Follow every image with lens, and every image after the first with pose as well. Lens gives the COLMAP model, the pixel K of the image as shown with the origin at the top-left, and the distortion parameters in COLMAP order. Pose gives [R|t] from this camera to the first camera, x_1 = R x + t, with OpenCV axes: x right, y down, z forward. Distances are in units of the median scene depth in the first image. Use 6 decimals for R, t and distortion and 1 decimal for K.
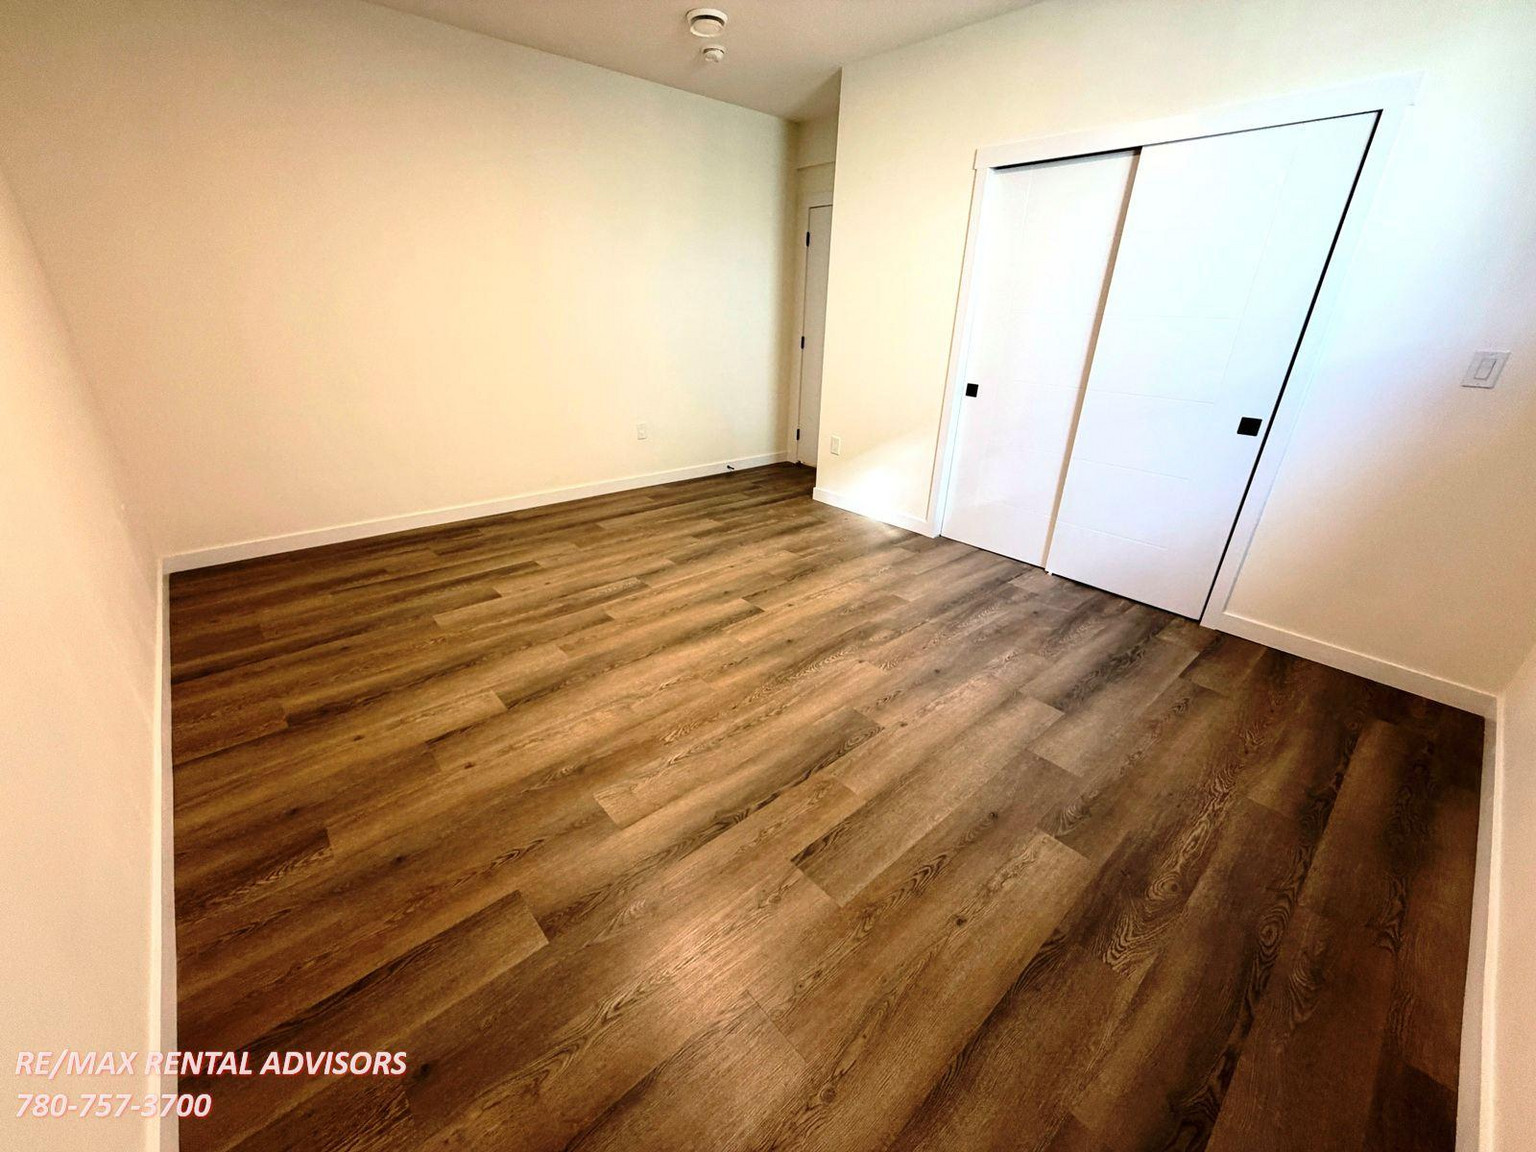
lens RADIAL K [[614.4, 0, 768.2], [0, 614.4, 579.4], [0, 0, 1]] dist [-0.002160, -0.000438]
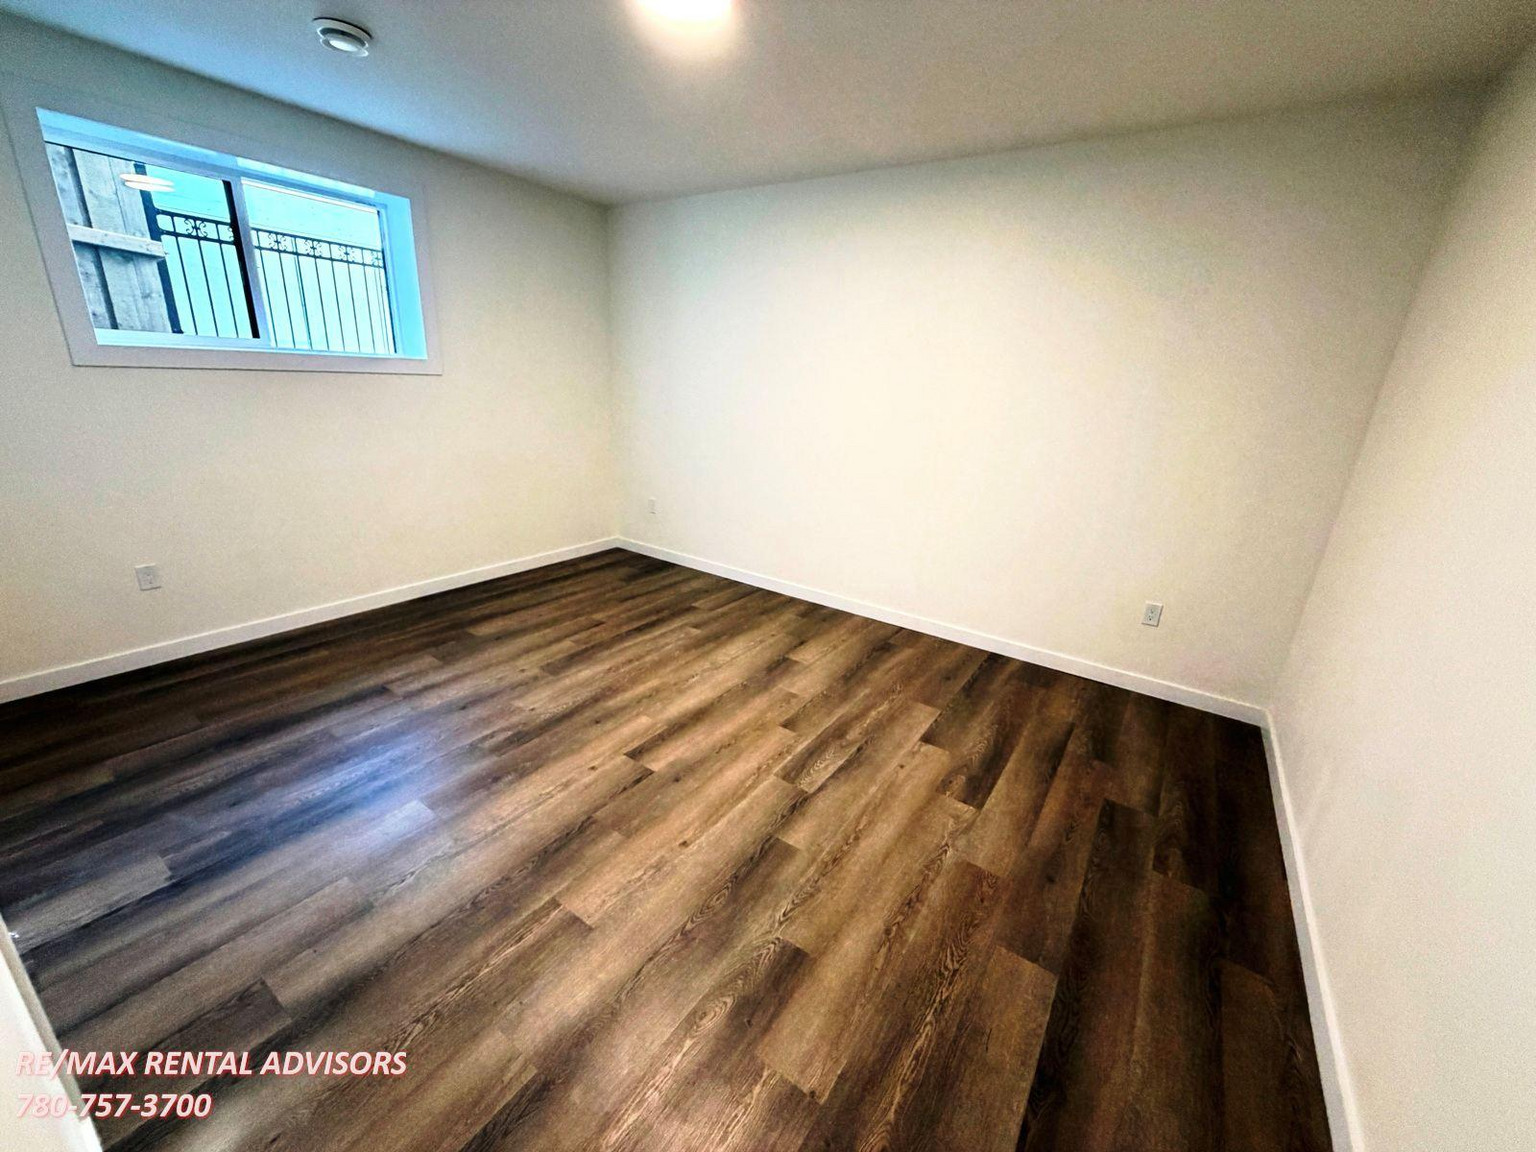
lens RADIAL K [[614.4, 0, 765.7], [0, 614.4, 570.8], [0, 0, 1]] dist [-0.002160, -0.000438]
pose [[-0.968035, -0.002504, -0.250802, 0.021074], [-0.169975, 0.741858, 0.648656, -0.791346], [0.184436, 0.670552, -0.718570, 1.601083]]
